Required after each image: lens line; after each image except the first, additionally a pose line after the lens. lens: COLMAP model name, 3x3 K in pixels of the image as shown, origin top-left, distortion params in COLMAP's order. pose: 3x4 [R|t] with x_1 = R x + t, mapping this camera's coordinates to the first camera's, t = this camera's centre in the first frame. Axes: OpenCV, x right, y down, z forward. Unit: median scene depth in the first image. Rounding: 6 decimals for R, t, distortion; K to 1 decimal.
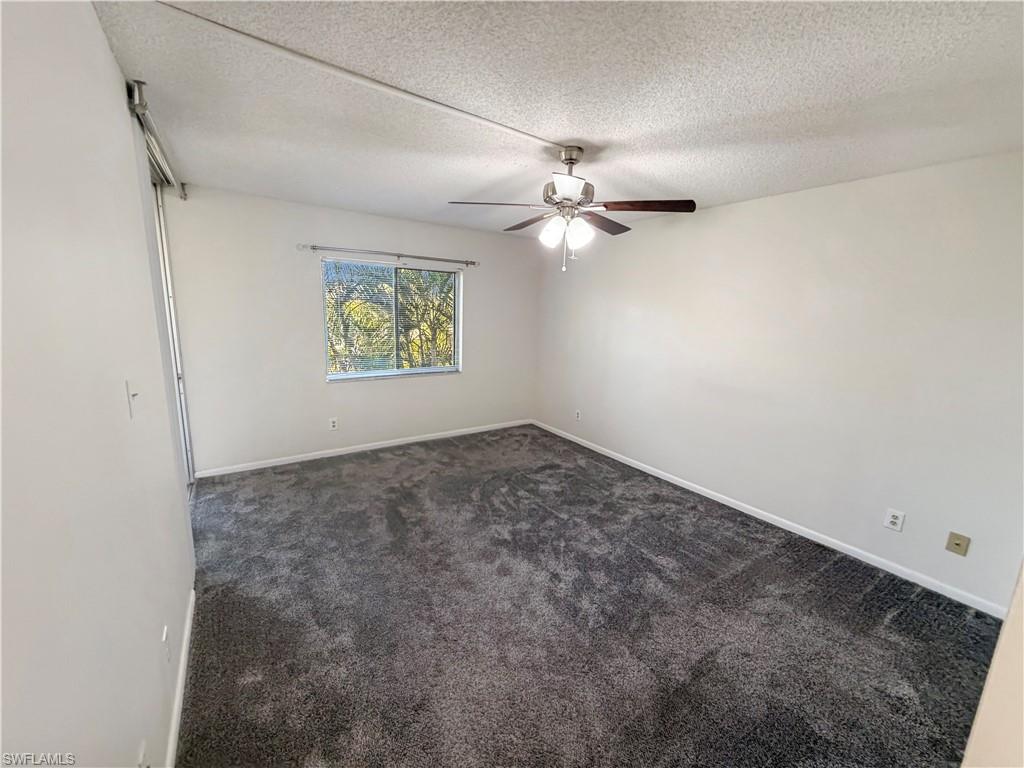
lens RADIAL K [[408.3, 0, 507.2], [0, 408.3, 383.8], [0, 0, 1]] dist [0.000377, -0.000250]
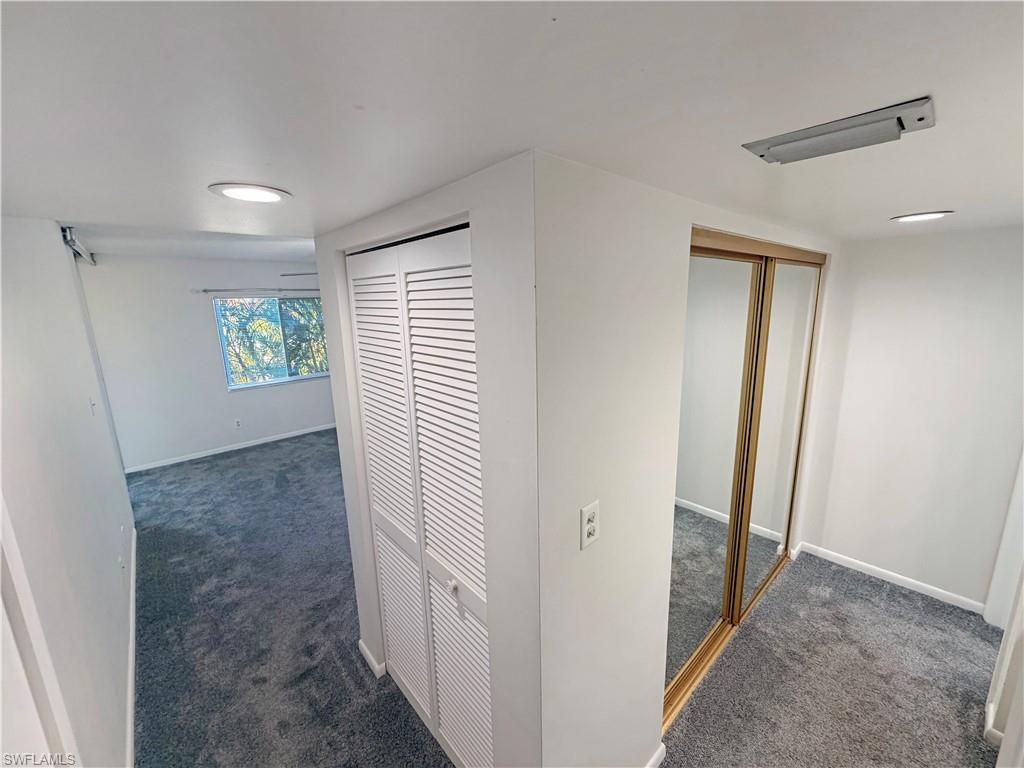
lens RADIAL K [[408.3, 0, 507.2], [0, 408.3, 383.8], [0, 0, 1]] dist [0.000377, -0.000250]
pose [[0.988059, -0.089359, 0.125517, 0.339391], [0.087269, 0.995940, 0.022065, 0.024064], [-0.126979, -0.010848, 0.991846, -0.496718]]
